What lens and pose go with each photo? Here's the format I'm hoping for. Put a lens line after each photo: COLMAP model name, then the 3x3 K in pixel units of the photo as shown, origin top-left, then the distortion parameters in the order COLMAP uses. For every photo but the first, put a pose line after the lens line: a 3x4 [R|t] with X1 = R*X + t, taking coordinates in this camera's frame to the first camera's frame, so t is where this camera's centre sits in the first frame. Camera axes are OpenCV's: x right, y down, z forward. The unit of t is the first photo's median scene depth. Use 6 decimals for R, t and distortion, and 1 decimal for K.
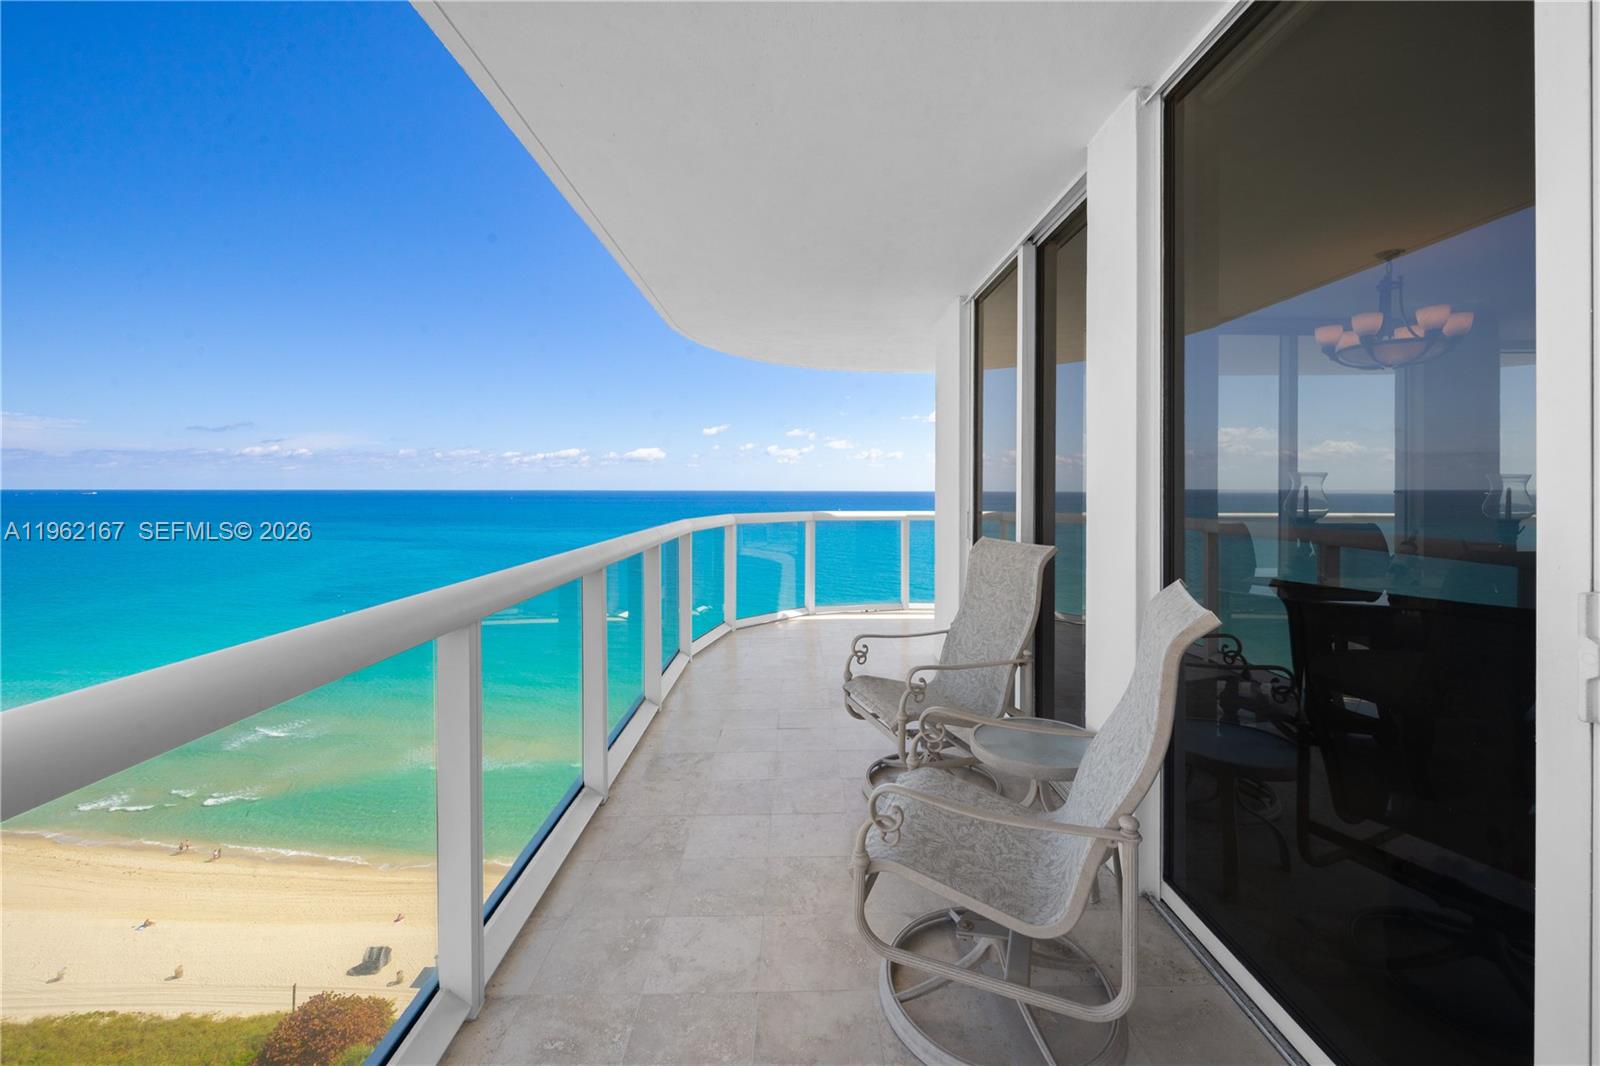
lens RADIAL K [[636.0, 0, 799.7], [0, 636.0, 498.3], [0, 0, 1]] dist [-0.001528, -0.000826]
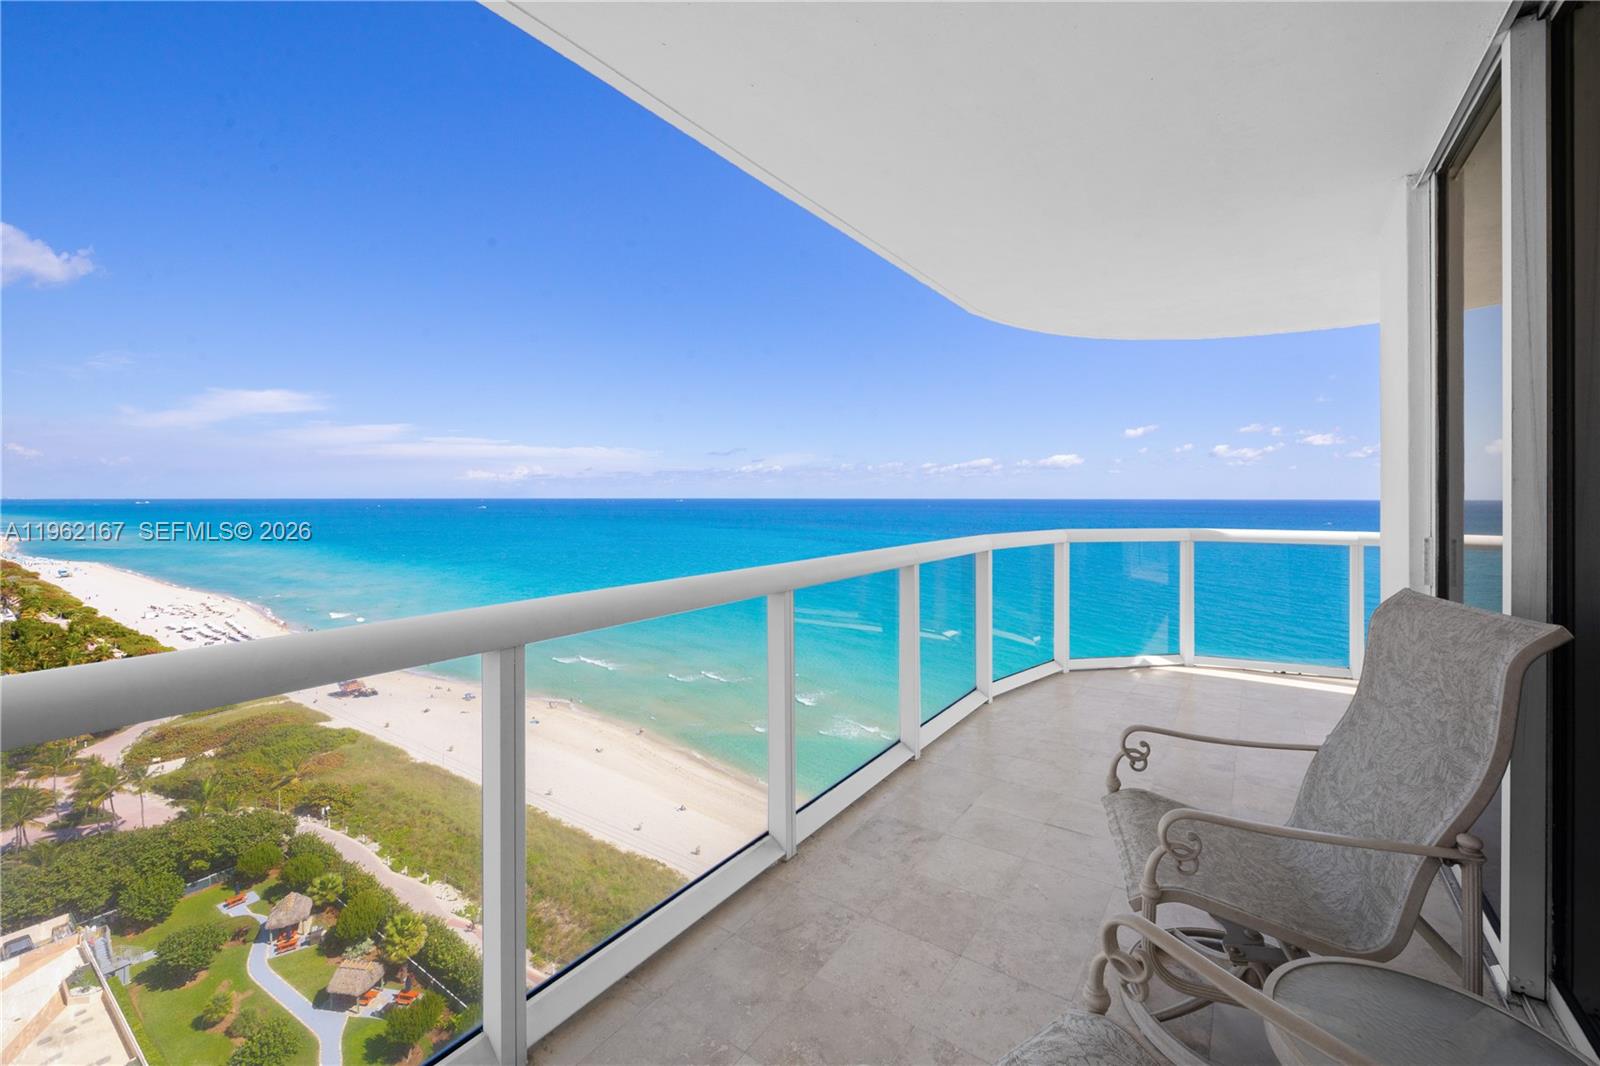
lens RADIAL K [[636.0, 0, 799.7], [0, 636.0, 498.3], [0, 0, 1]] dist [-0.001528, -0.000826]
pose [[0.809130, -0.000443, -0.587630, 0.100142], [-0.007390, 0.999913, -0.010930, -0.004226], [0.587584, 0.013186, 0.809056, 0.133695]]
